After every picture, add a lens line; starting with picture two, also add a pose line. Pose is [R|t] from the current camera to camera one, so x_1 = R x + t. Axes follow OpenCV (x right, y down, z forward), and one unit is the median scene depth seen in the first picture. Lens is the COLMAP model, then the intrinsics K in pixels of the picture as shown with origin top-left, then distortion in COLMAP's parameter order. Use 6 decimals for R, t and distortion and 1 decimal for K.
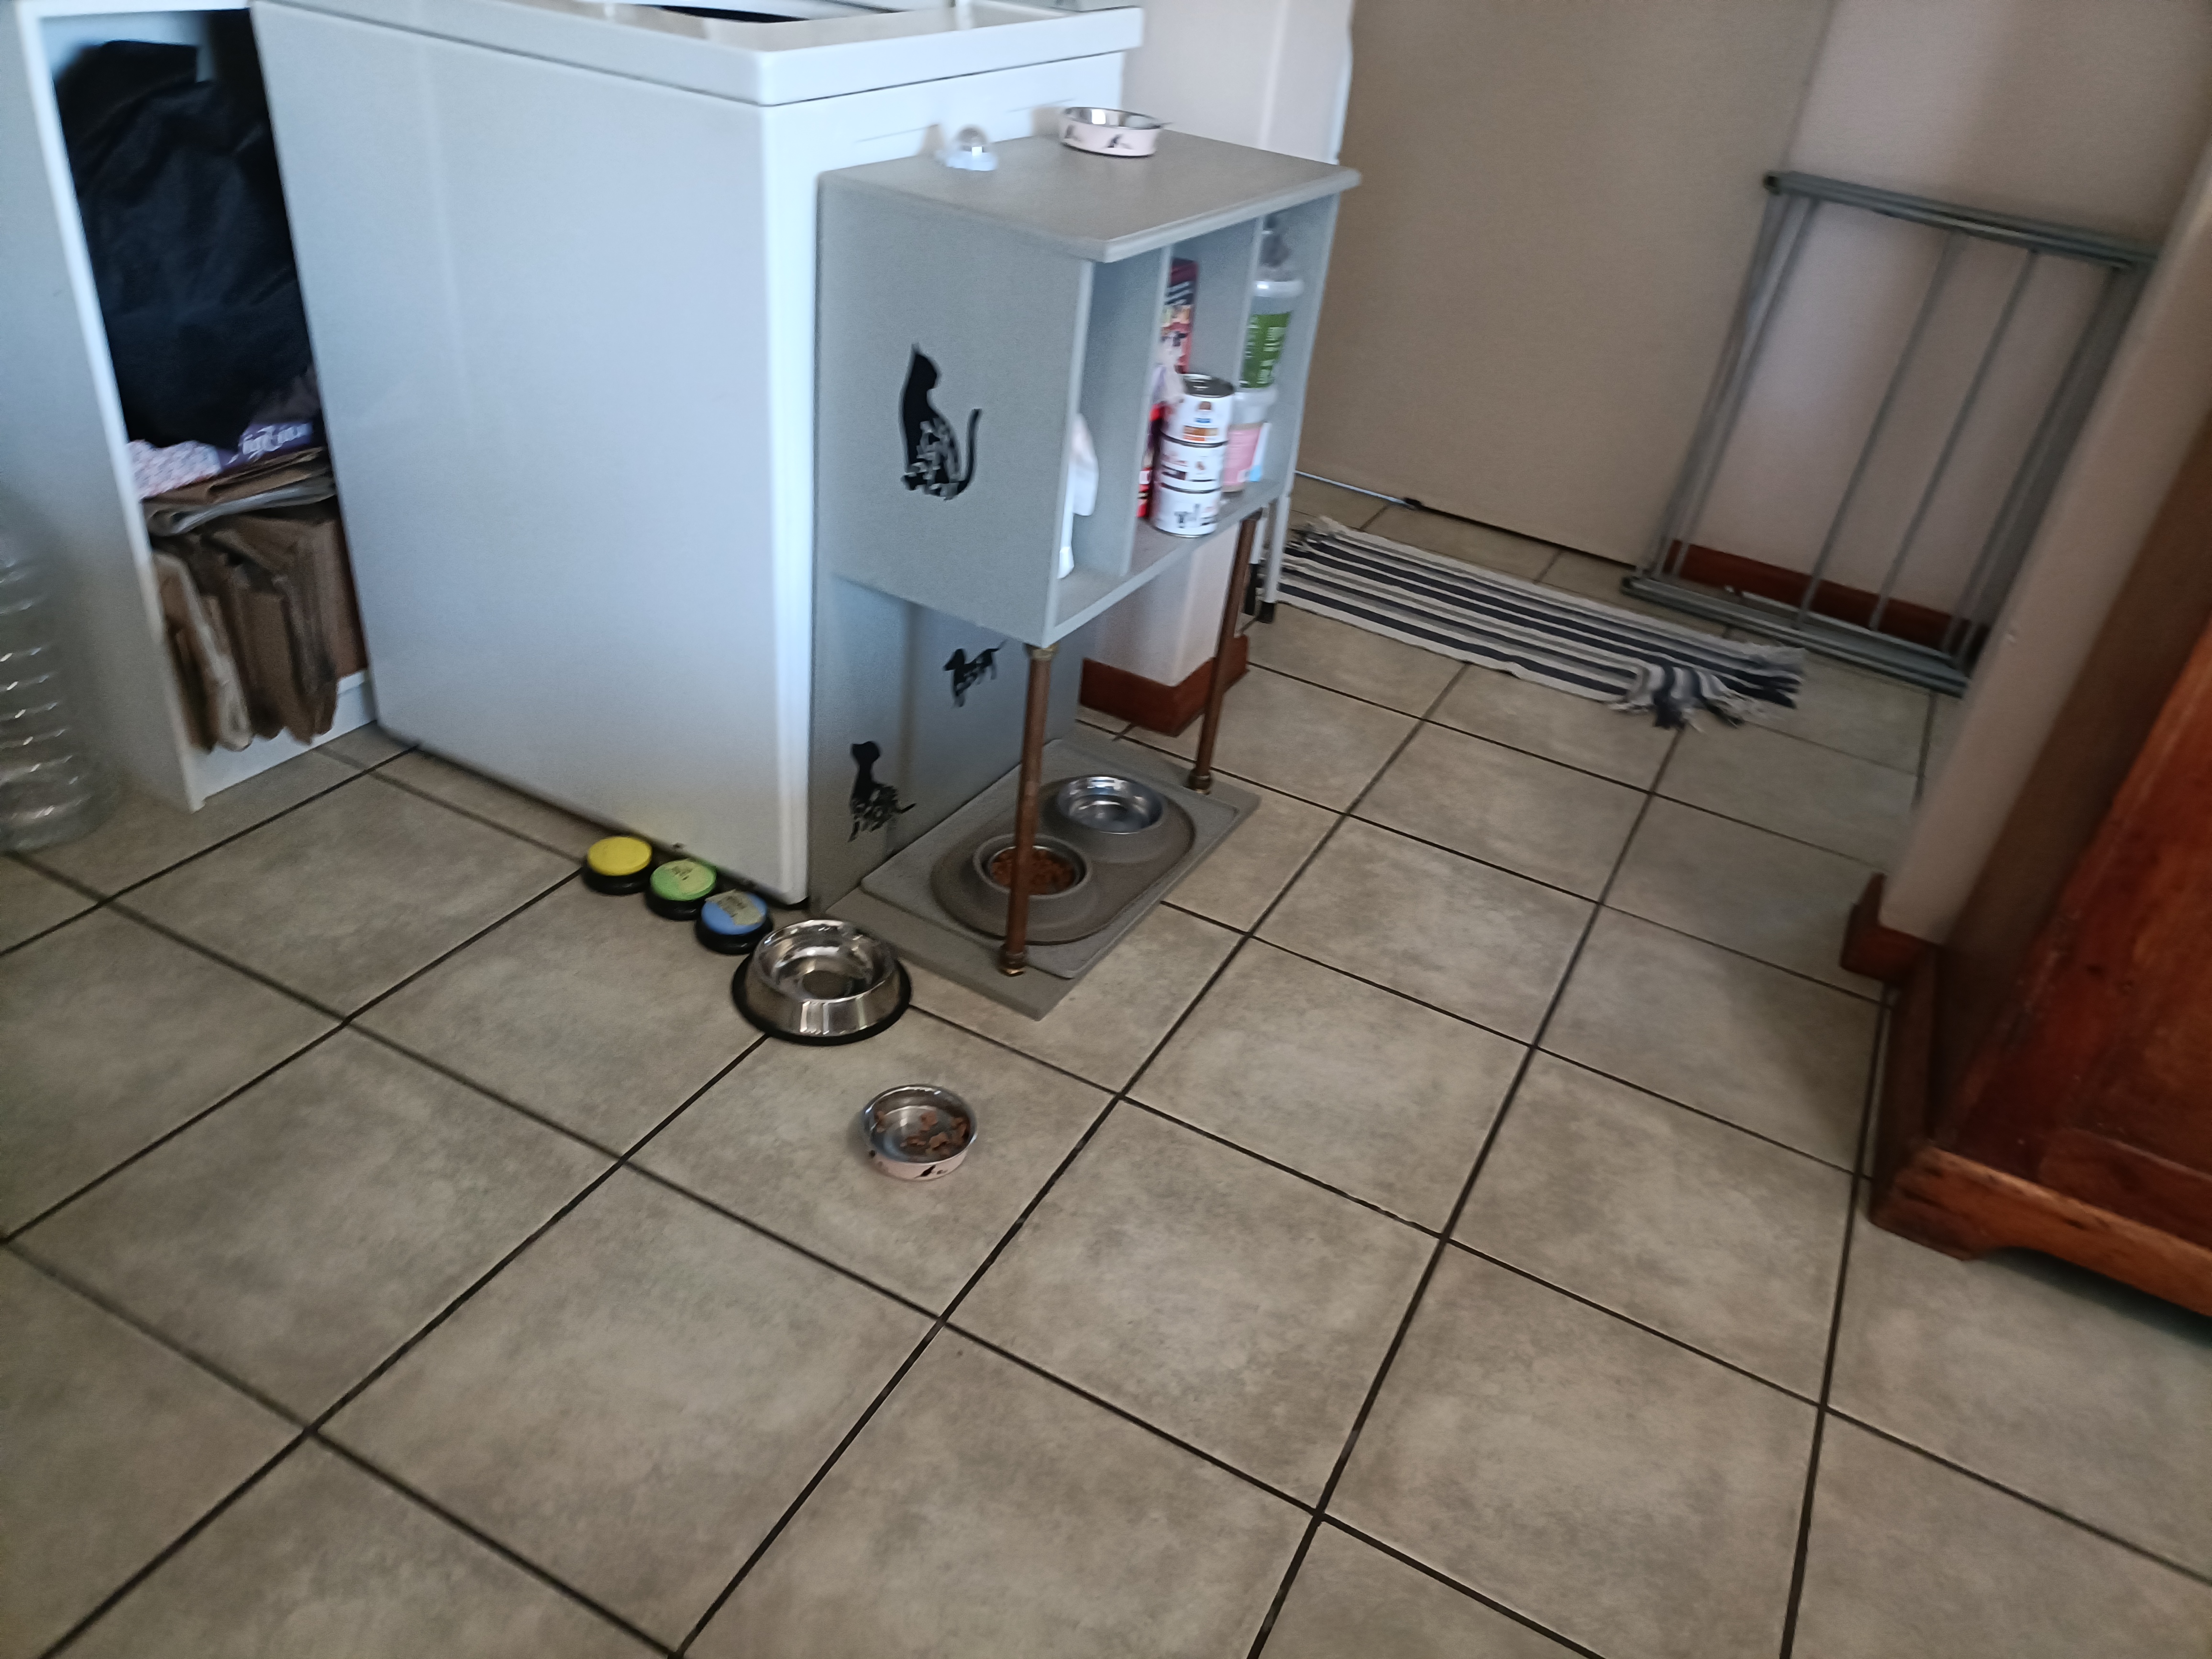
lens RADIAL K [[1672.7, 0, 1106.0], [0, 1672.7, 829.5], [0, 0, 1]] dist [0.039735, -0.010543]
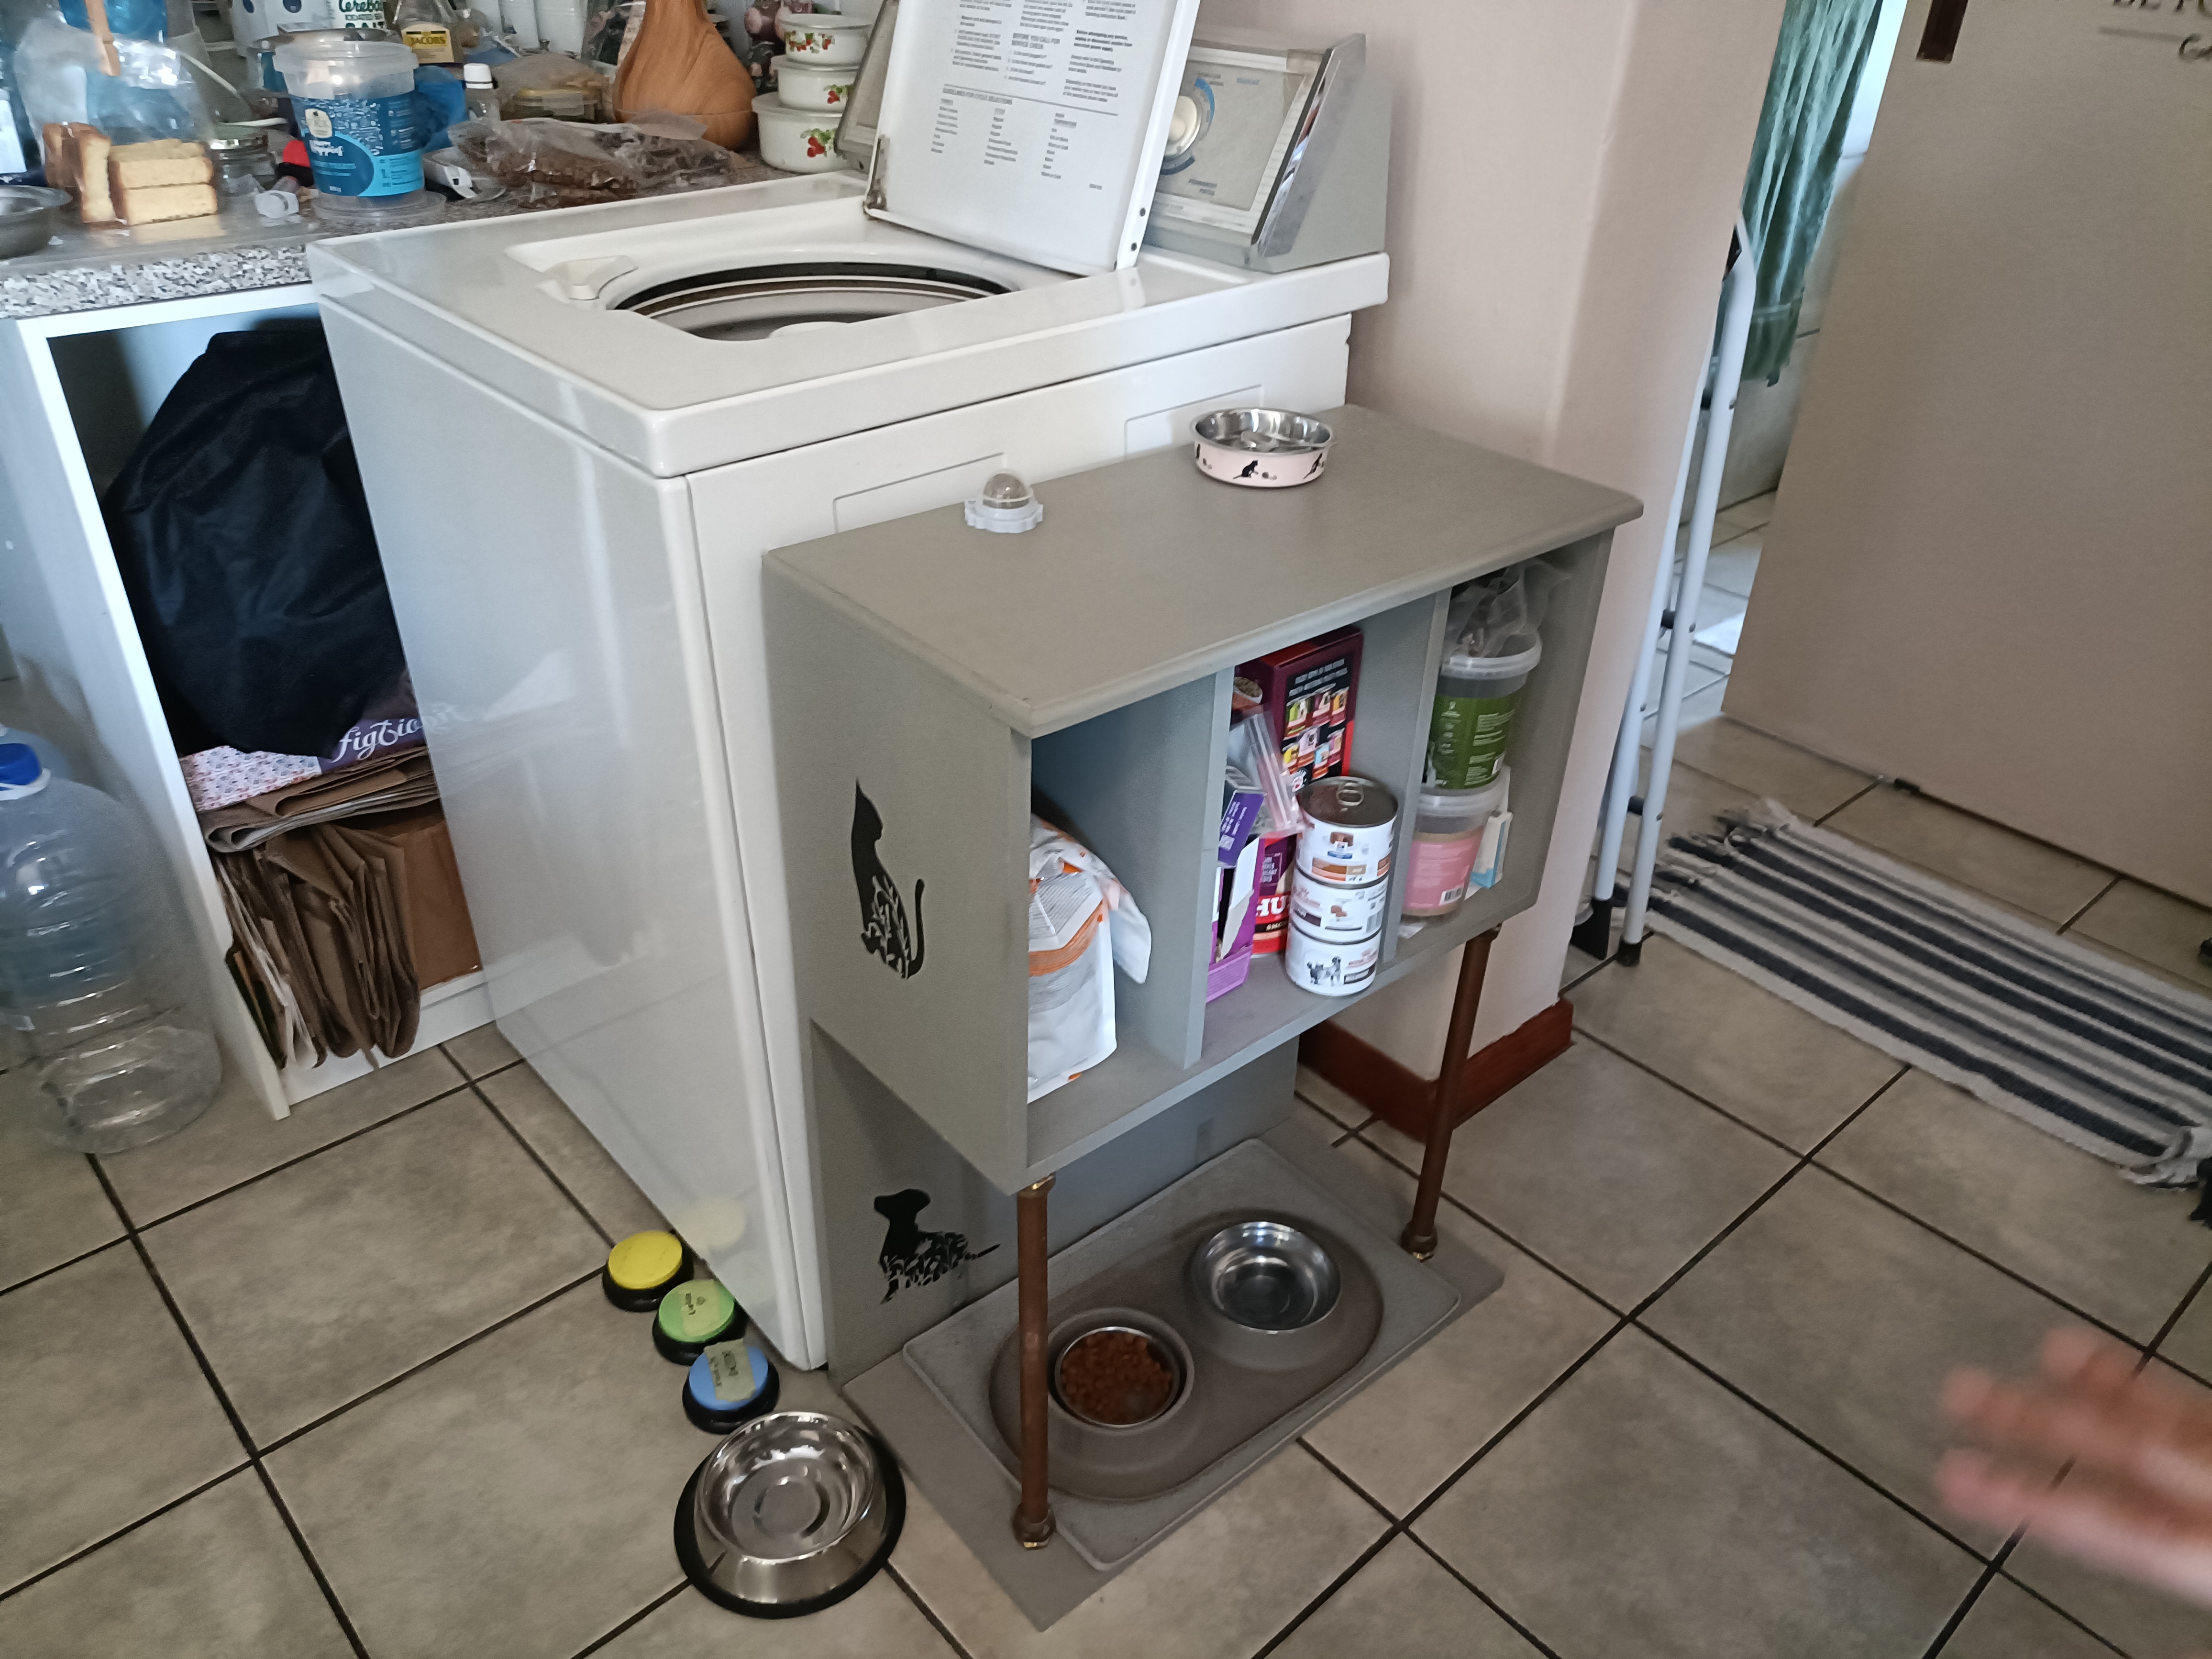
lens RADIAL K [[1638.1, 0, 1106.0], [0, 1638.1, 829.5], [0, 0, 1]] dist [0.067431, -0.073828]
pose [[0.929651, 0.109652, -0.351747, 0.193177], [-0.118654, 0.992927, -0.004067, -0.223746], [0.348814, 0.045517, 0.936086, 0.299414]]
